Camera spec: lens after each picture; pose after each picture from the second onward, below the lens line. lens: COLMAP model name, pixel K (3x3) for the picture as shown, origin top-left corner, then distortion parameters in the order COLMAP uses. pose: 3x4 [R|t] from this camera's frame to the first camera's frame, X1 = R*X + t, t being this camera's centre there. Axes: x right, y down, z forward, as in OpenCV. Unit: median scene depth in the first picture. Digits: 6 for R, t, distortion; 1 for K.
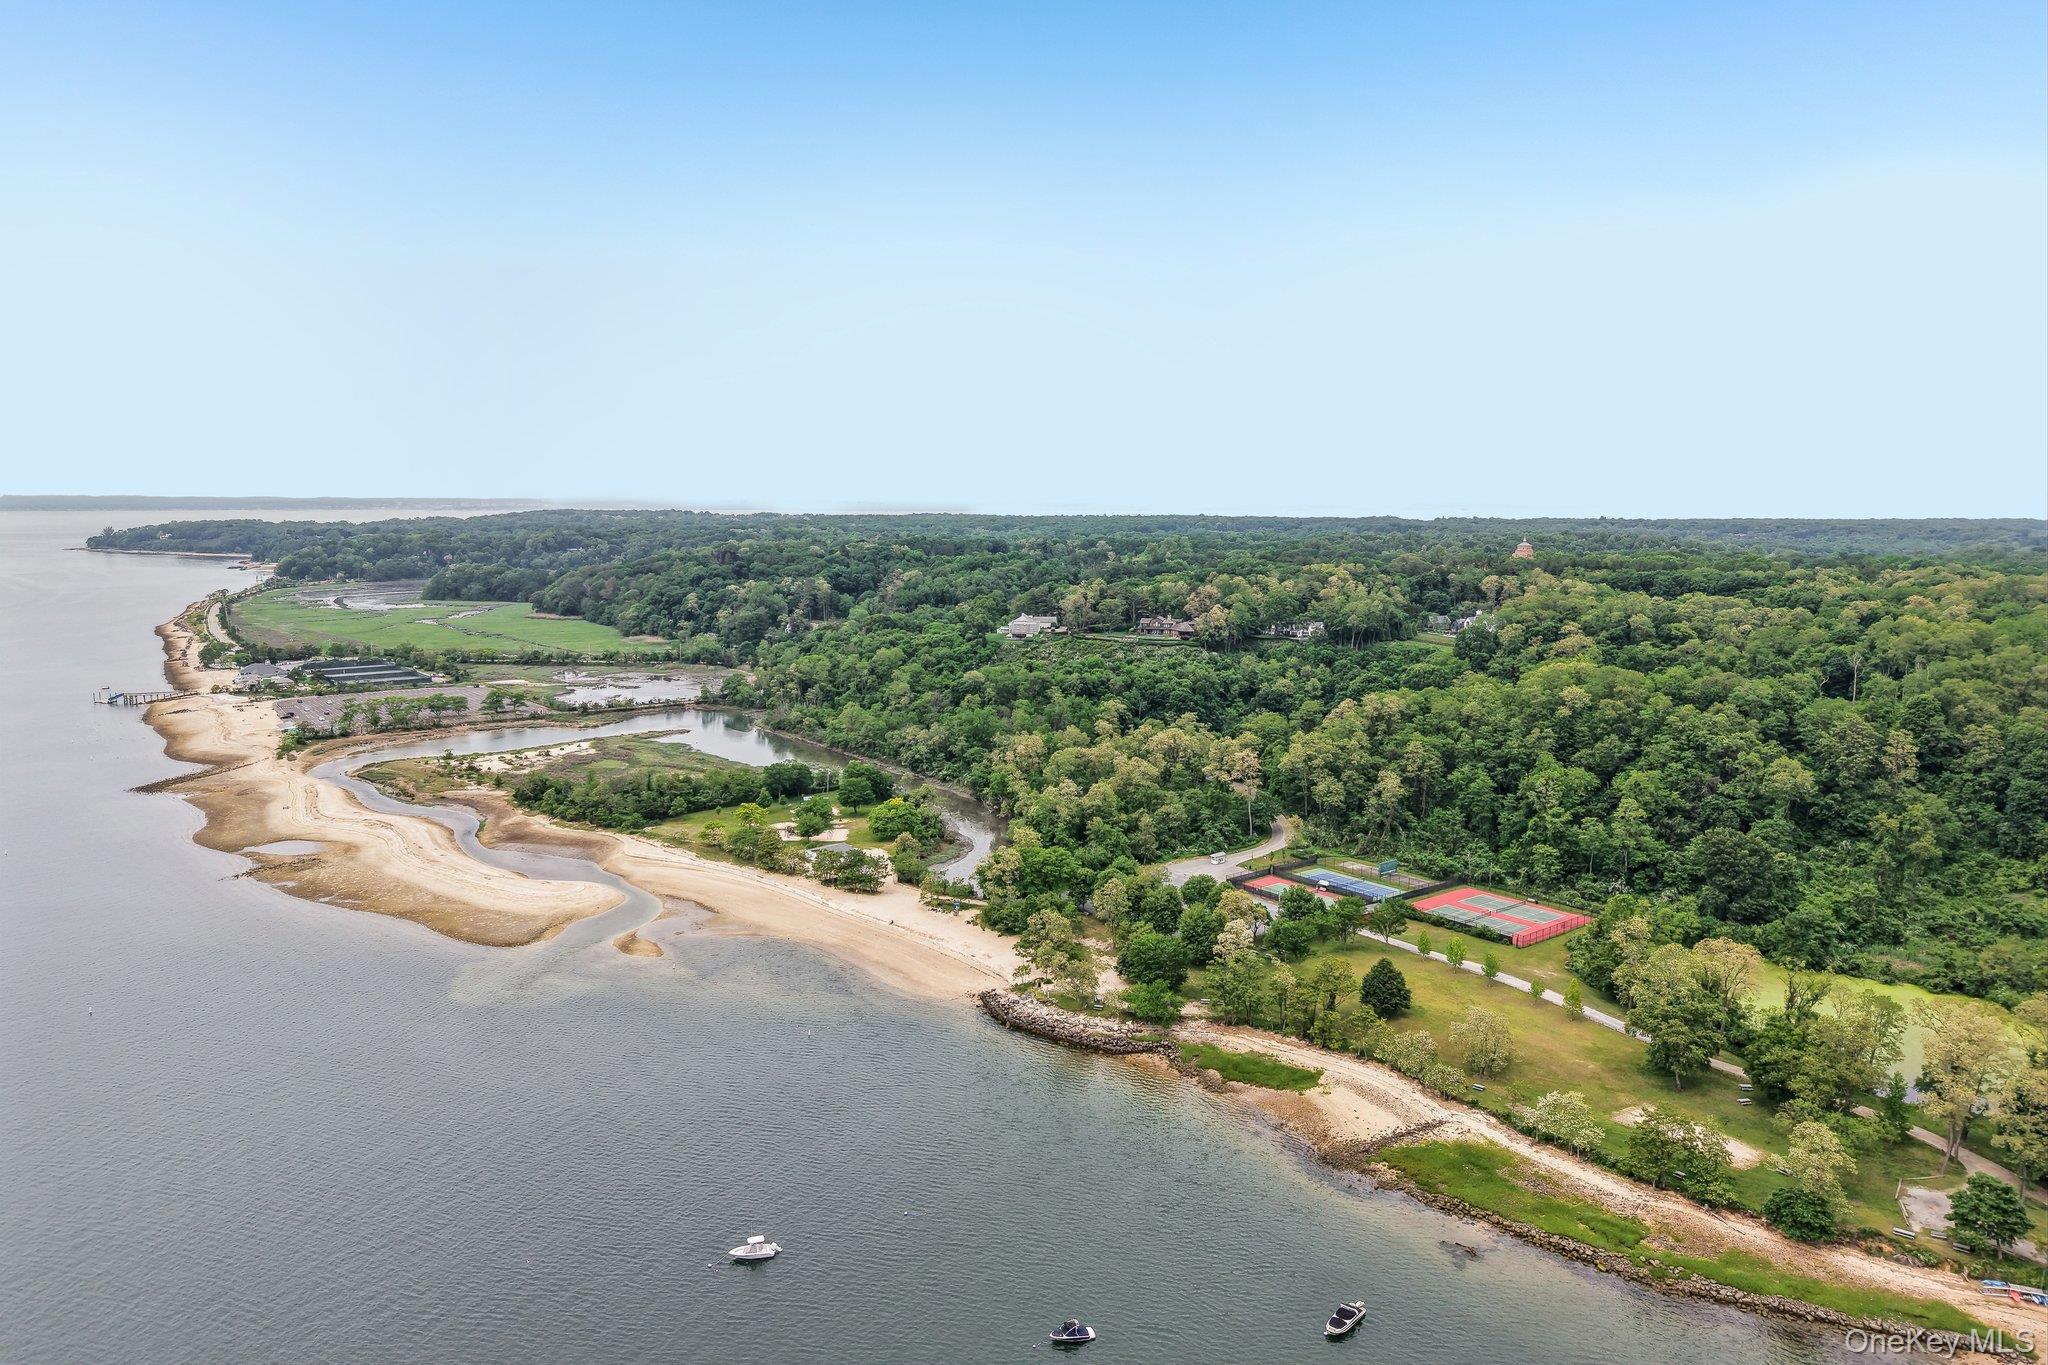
lens RADIAL K [[1364.2, 0, 1025.0], [0, 1364.2, 688.1], [0, 0, 1]] dist [0.005999, -0.000434]
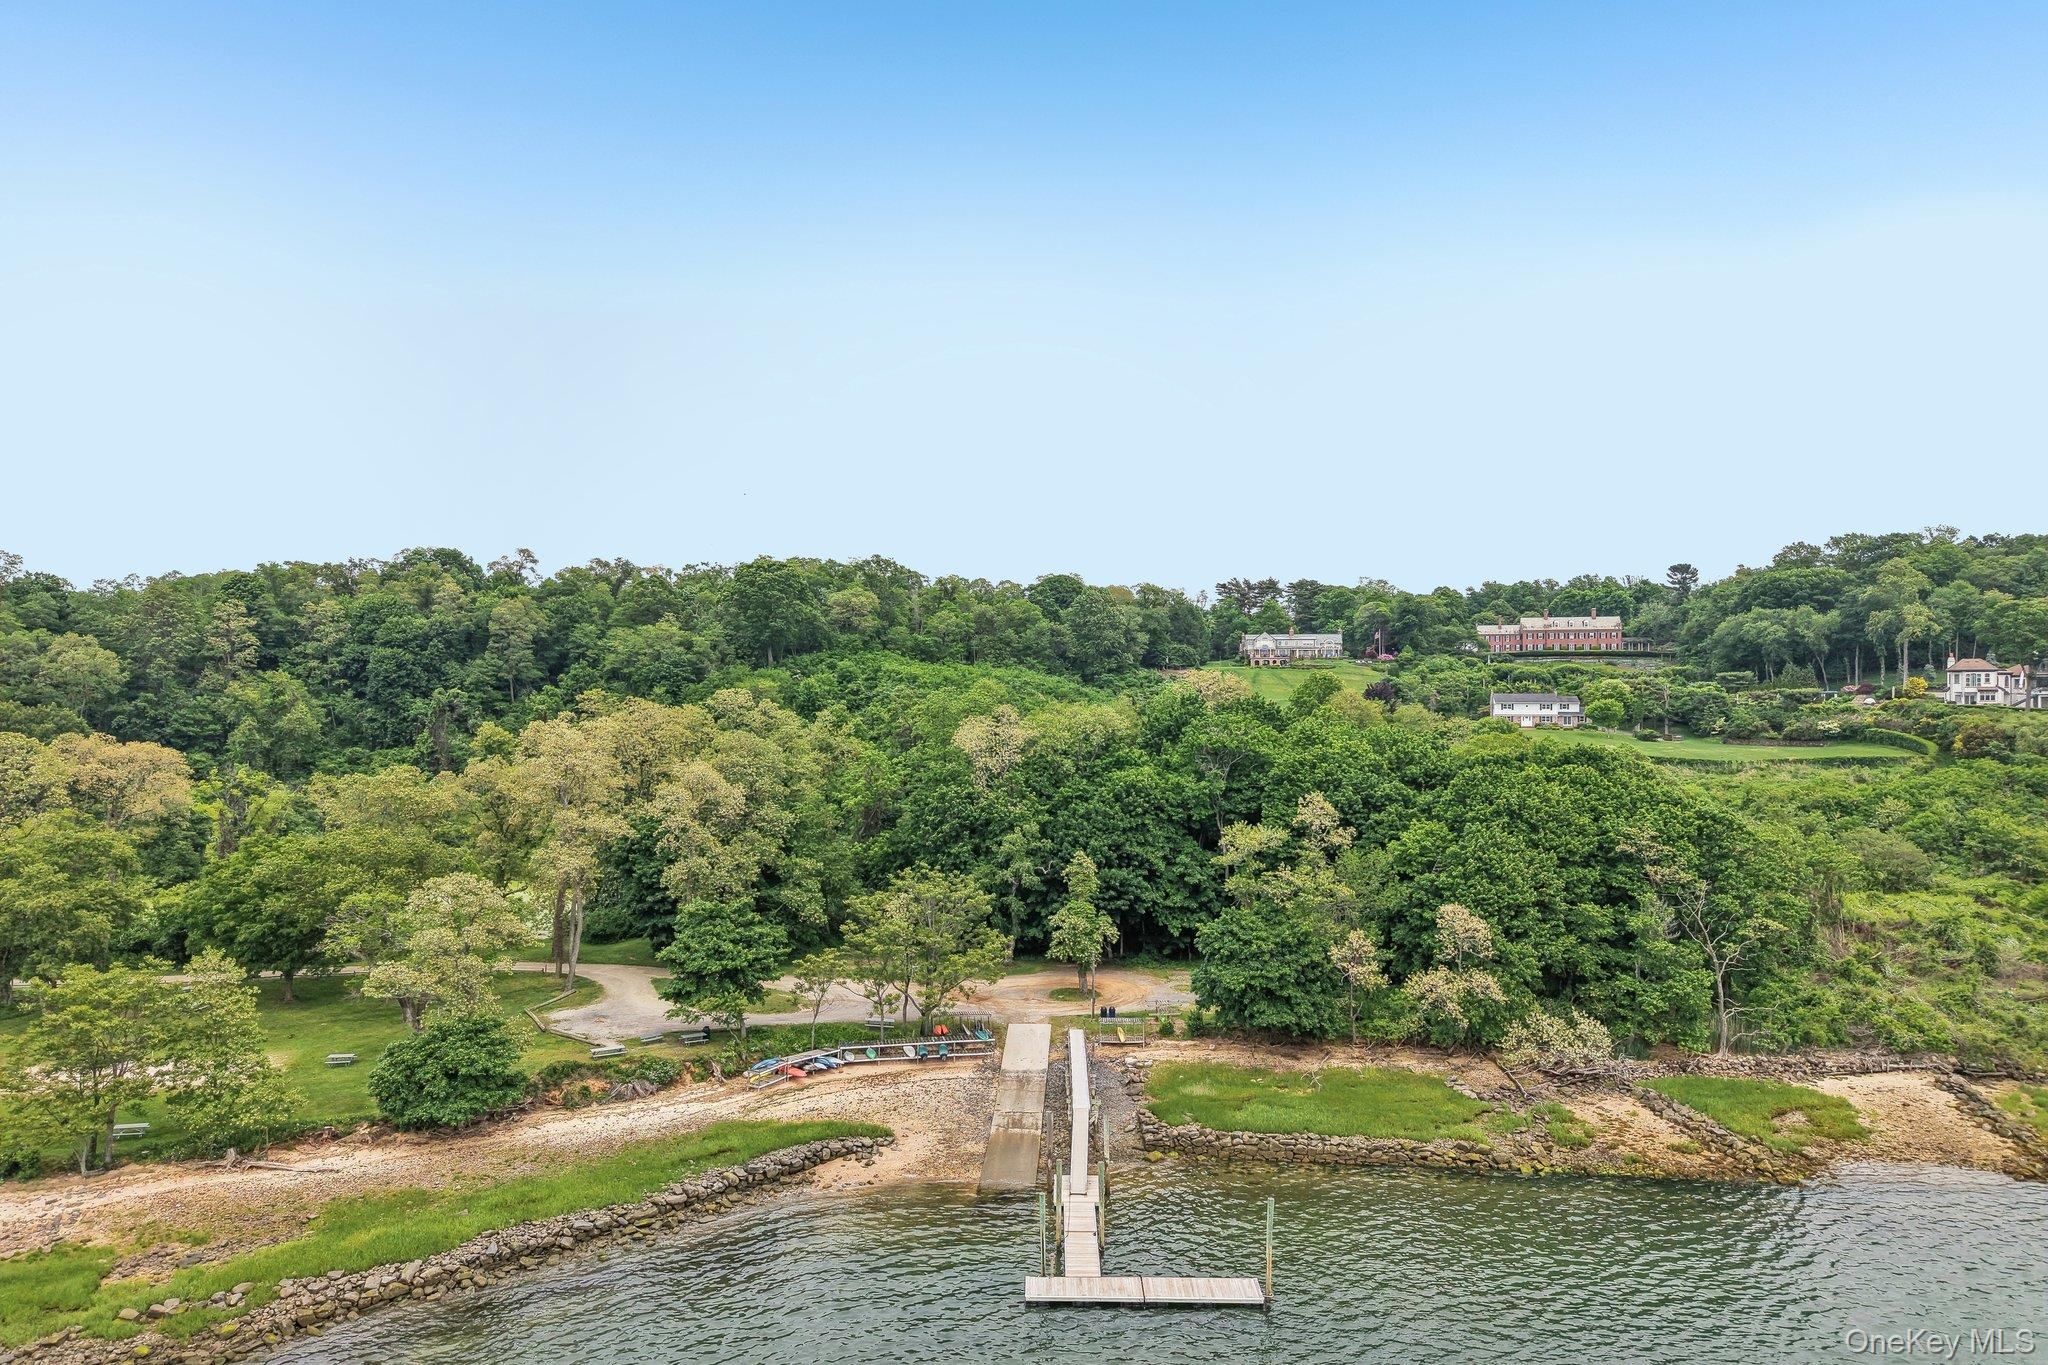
lens RADIAL K [[1364.2, 0, 1021.1], [0, 1364.2, 688.2], [0, 0, 1]] dist [0.005999, -0.000434]
pose [[0.366173, 0.000558, 0.930547, 0.201765], [0.121985, 0.991342, -0.048595, 0.292335], [-0.922517, 0.131307, 0.362934, 0.618051]]
